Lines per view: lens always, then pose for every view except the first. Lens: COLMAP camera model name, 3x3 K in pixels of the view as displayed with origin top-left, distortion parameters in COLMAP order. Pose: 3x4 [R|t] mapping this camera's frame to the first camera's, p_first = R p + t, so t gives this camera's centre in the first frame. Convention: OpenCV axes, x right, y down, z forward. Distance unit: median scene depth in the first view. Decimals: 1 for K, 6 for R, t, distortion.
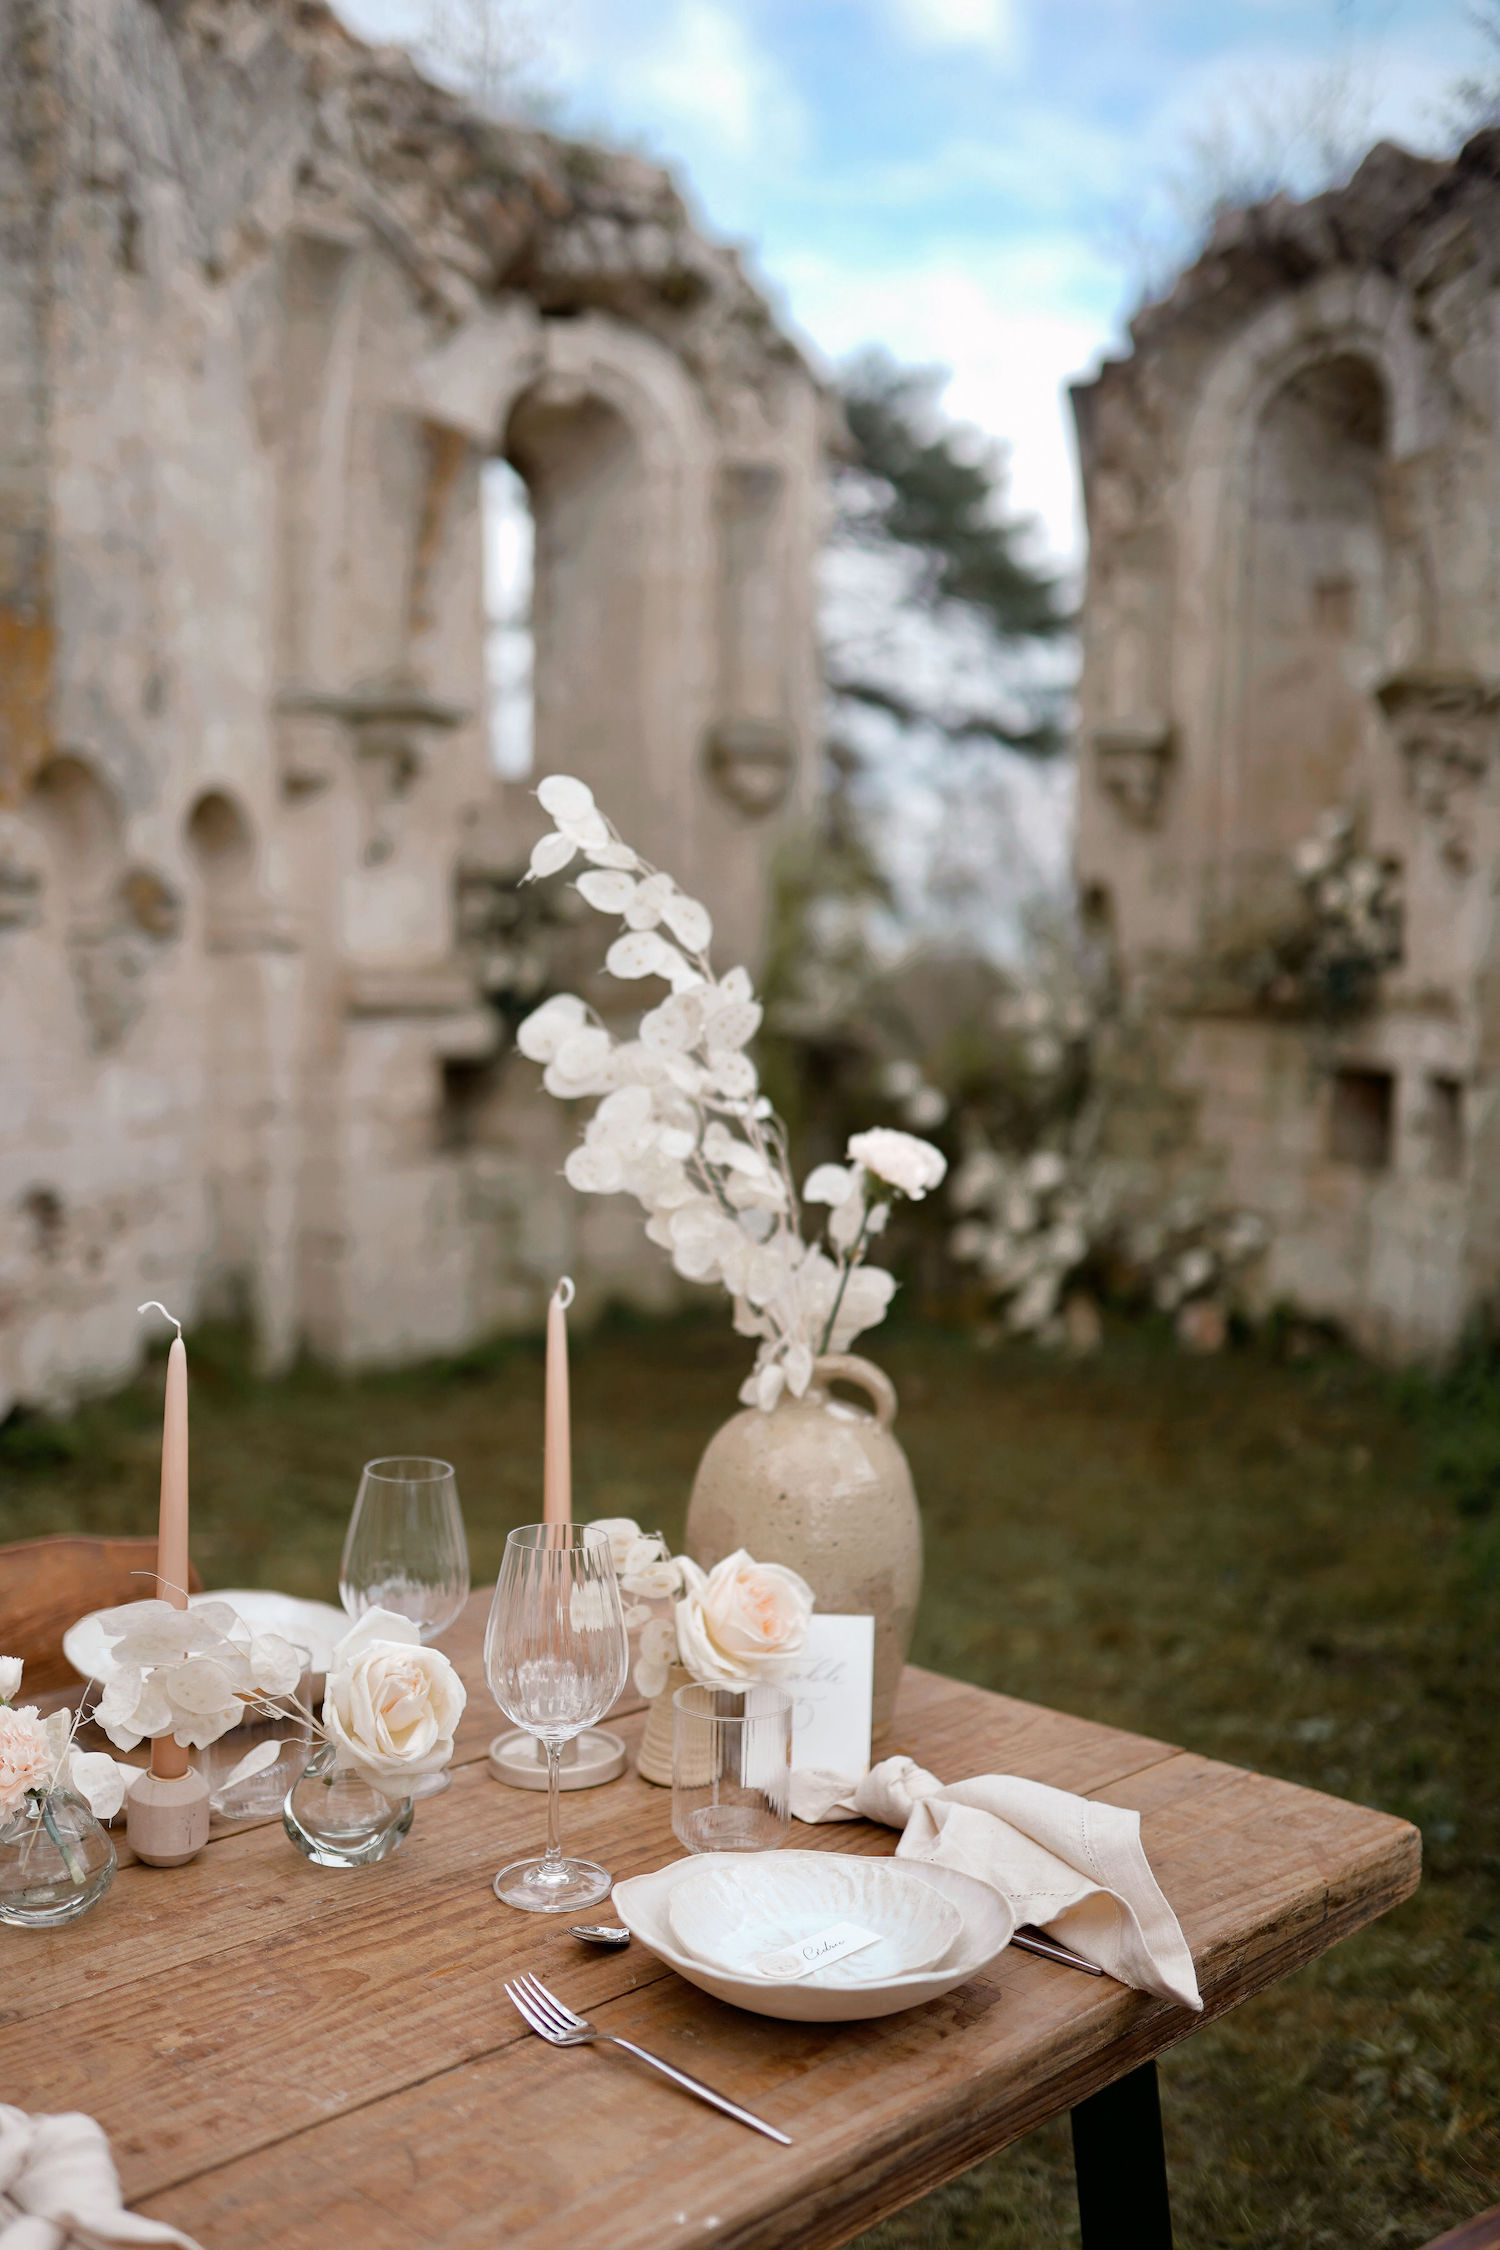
lens RADIAL K [[2158.9, 0, 750.0], [0, 2158.9, 1125.0], [0, 0, 1]] dist [-0.059455, 0.098121]
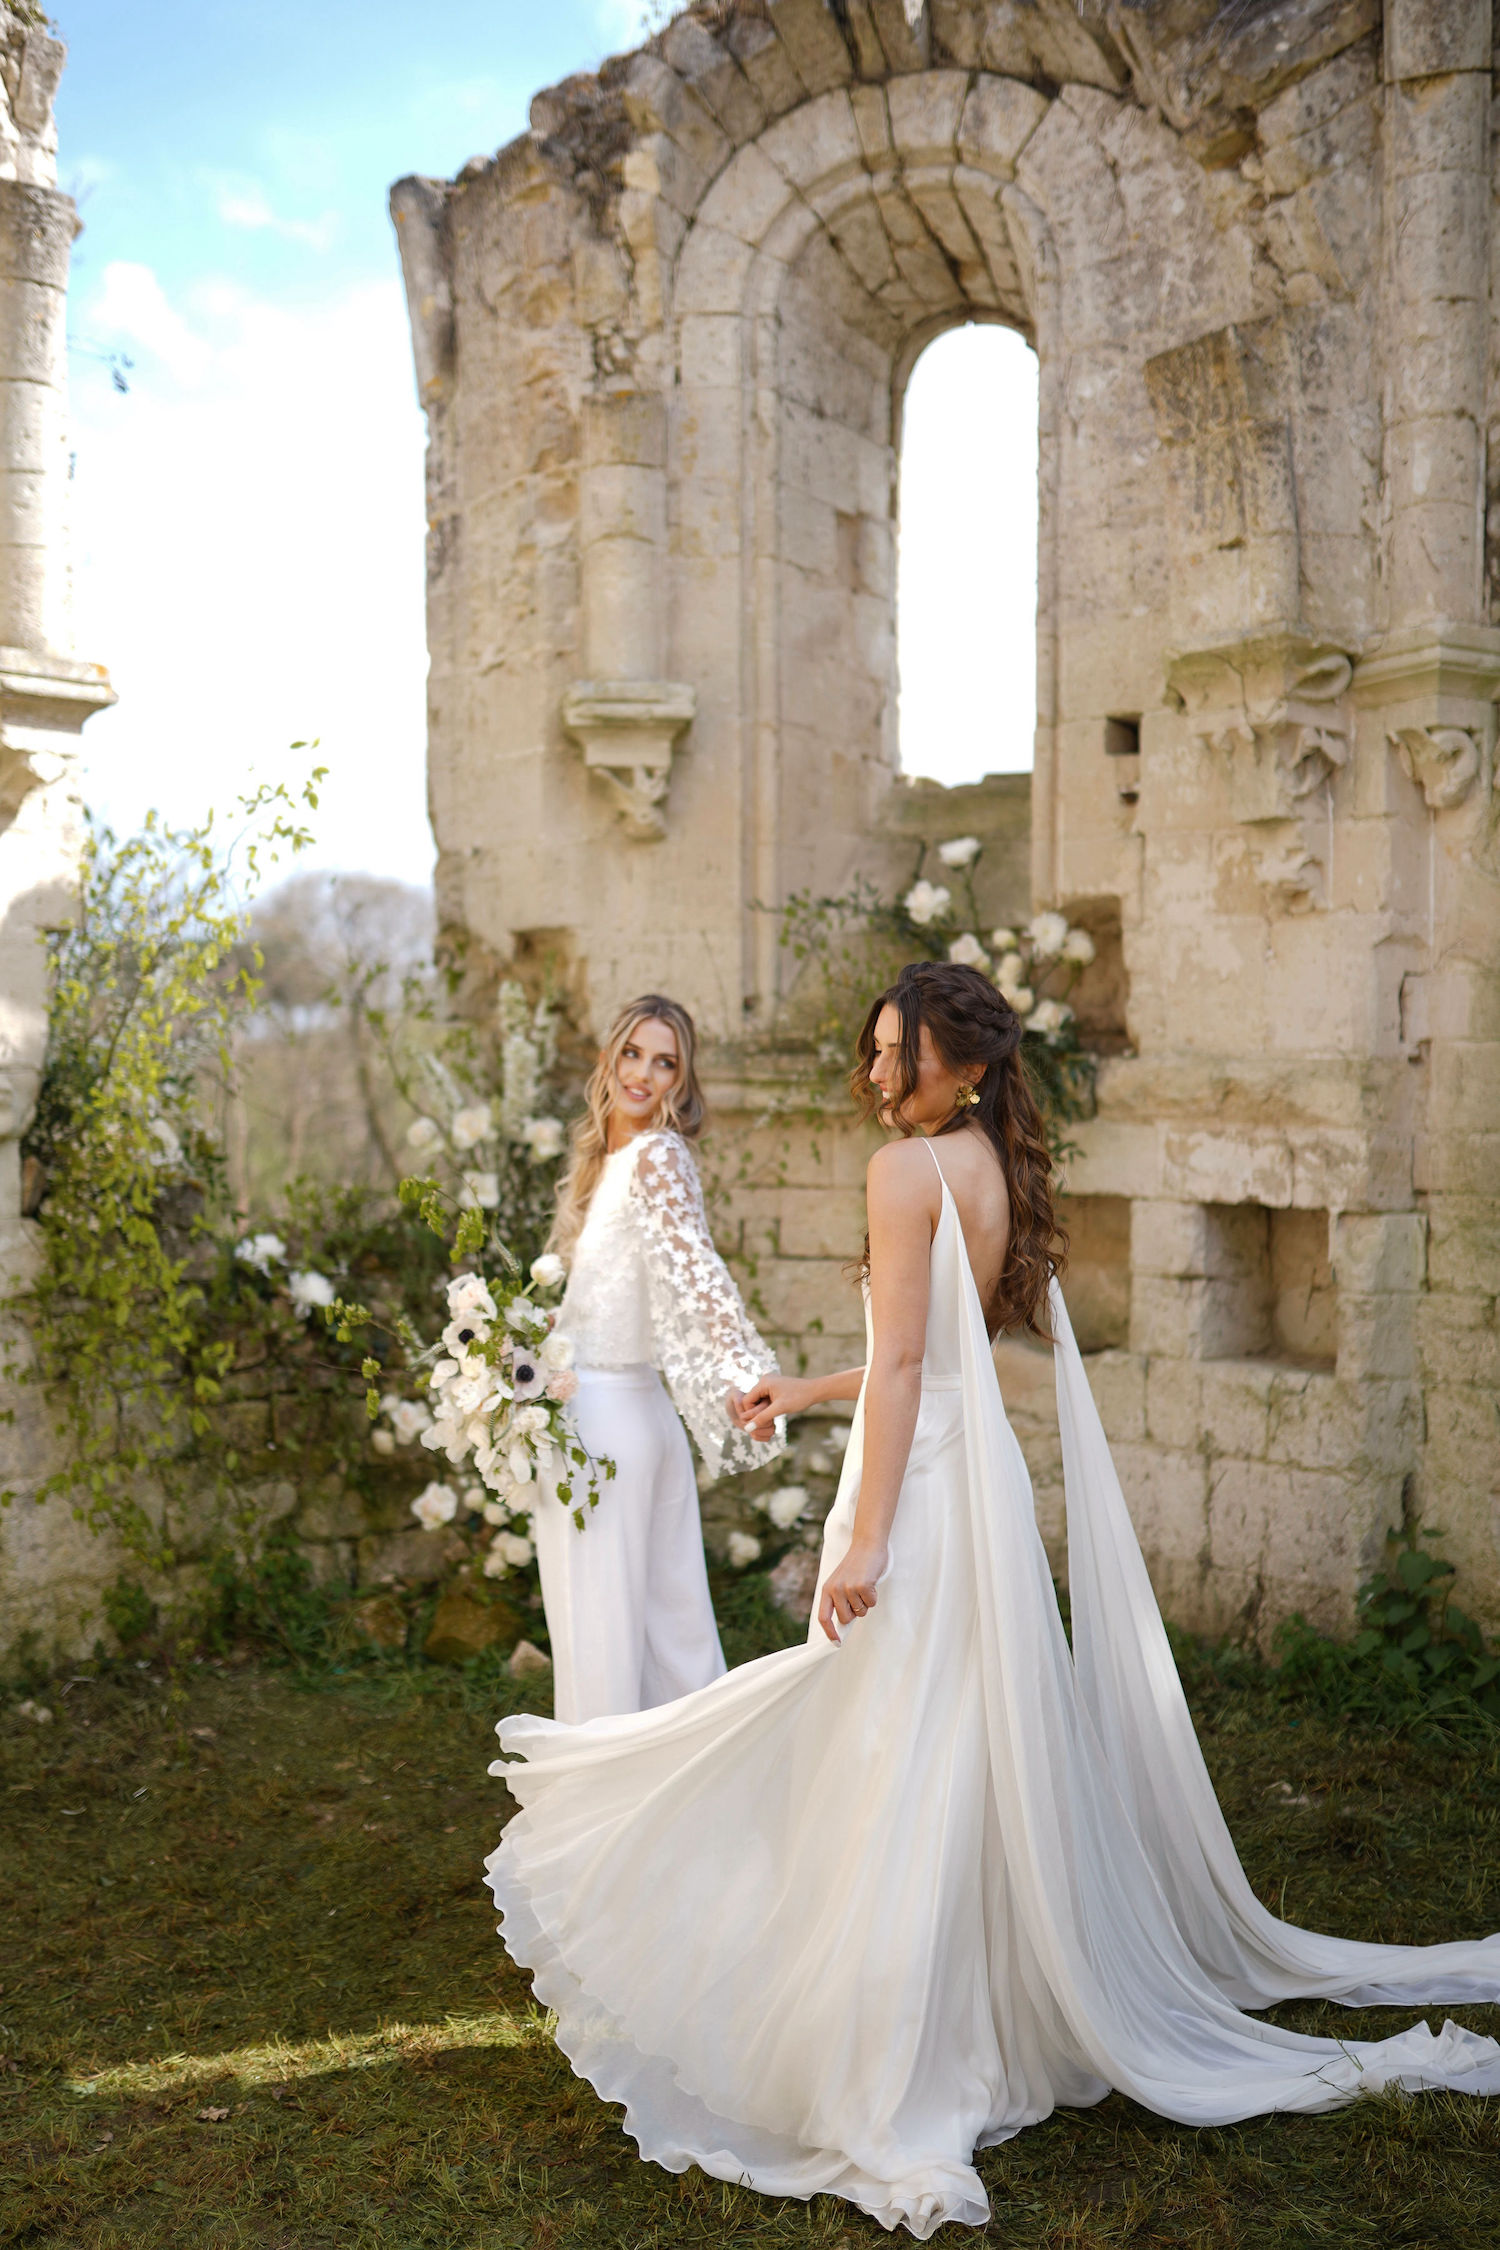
lens RADIAL K [[2234.9, 0, 768.2], [0, 2234.9, 1126.1], [0, 0, 1]] dist [-0.067231, 0.117203]
pose [[0.785343, -0.044507, 0.617459, -0.226589], [0.059221, 0.998239, -0.003369, -0.050450], [-0.616222, 0.039212, 0.786596, 0.460120]]
